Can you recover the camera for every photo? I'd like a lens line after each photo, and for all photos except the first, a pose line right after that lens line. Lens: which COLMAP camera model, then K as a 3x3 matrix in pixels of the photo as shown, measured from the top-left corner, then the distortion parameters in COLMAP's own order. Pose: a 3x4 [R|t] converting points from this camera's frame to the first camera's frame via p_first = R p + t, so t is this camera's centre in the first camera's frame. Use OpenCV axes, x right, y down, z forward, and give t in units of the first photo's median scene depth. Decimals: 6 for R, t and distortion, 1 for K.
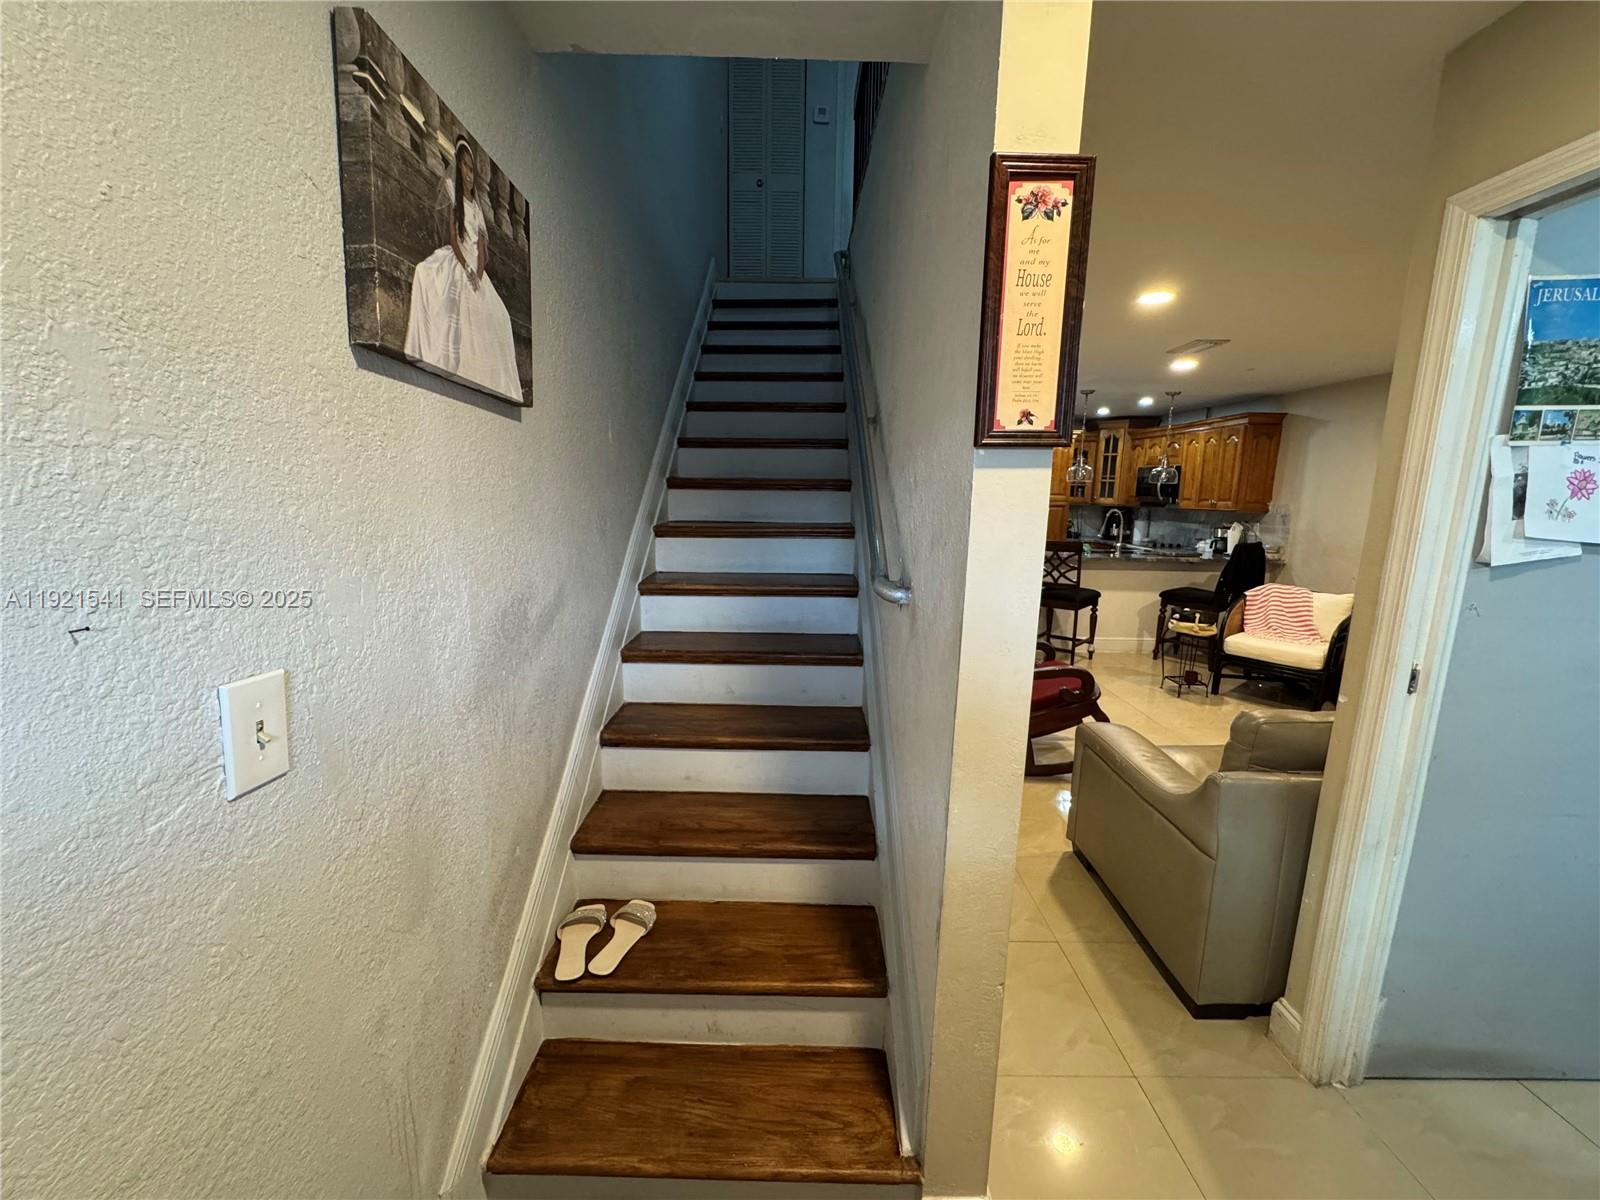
lens RADIAL K [[640.5, 0, 797.8], [0, 640.5, 605.1], [0, 0, 1]] dist [-0.002302, 0.000497]
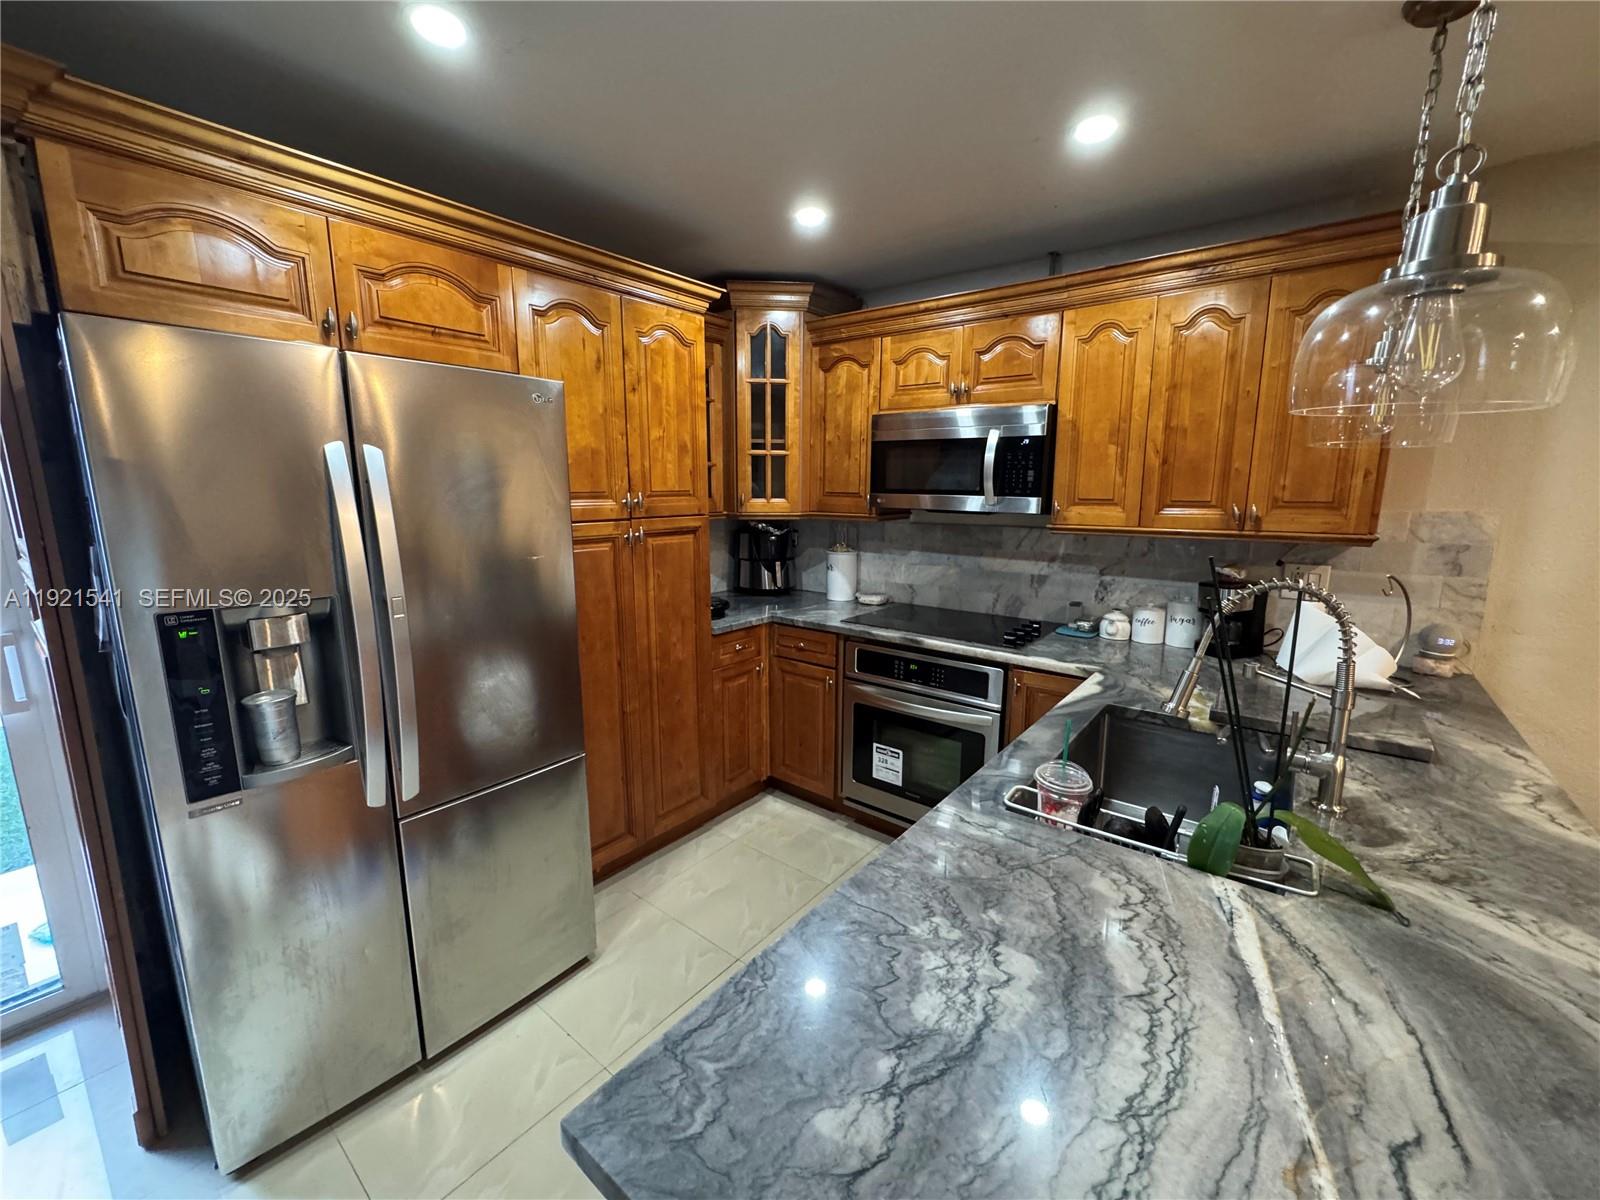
lens RADIAL K [[640.5, 0, 796.2], [0, 640.5, 596.9], [0, 0, 1]] dist [-0.002302, 0.000497]
pose [[0.620052, -0.144952, 0.771054, 0.201940], [0.144651, 0.987057, 0.069236, -0.140007], [-0.771111, 0.068604, 0.632994, 0.786508]]
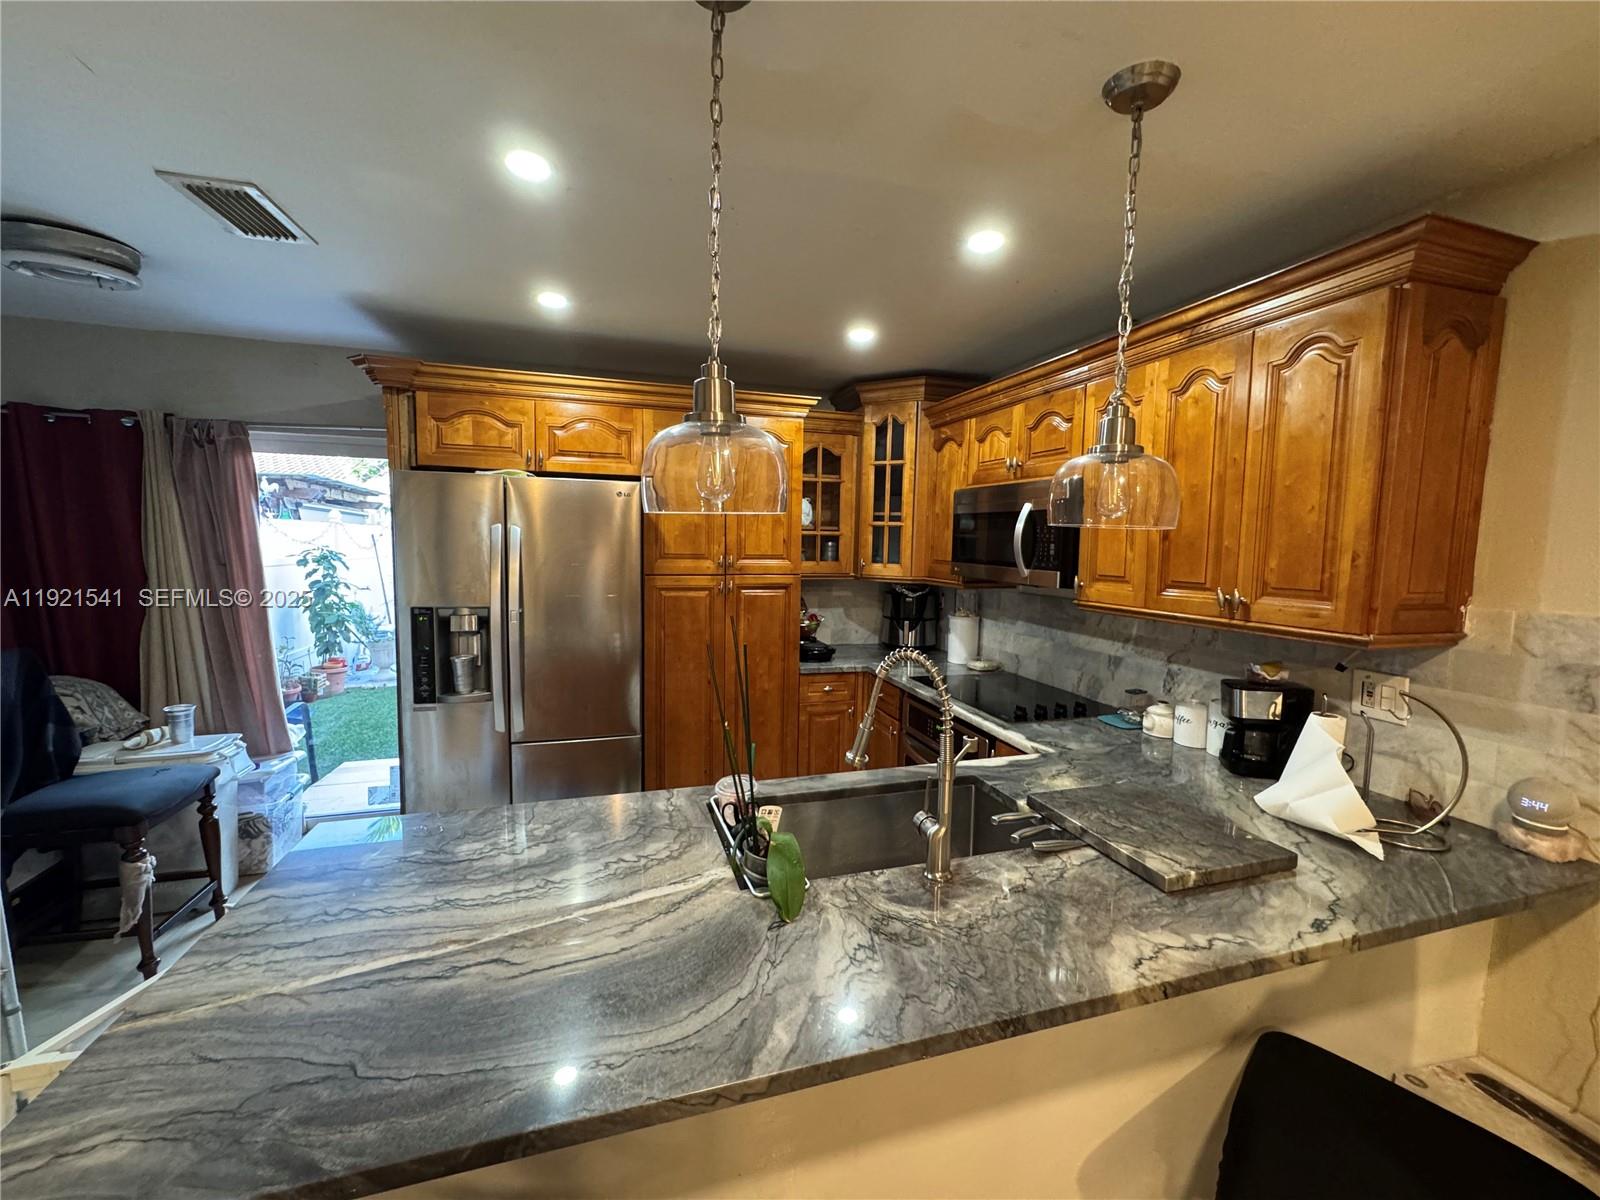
lens RADIAL K [[640.5, 0, 803.1], [0, 640.5, 597.5], [0, 0, 1]] dist [-0.002302, 0.000497]
pose [[0.953865, -0.017932, 0.299699, 0.314911], [0.043996, 0.995788, -0.080445, -0.118226], [-0.296994, 0.089920, 0.950636, 0.640863]]
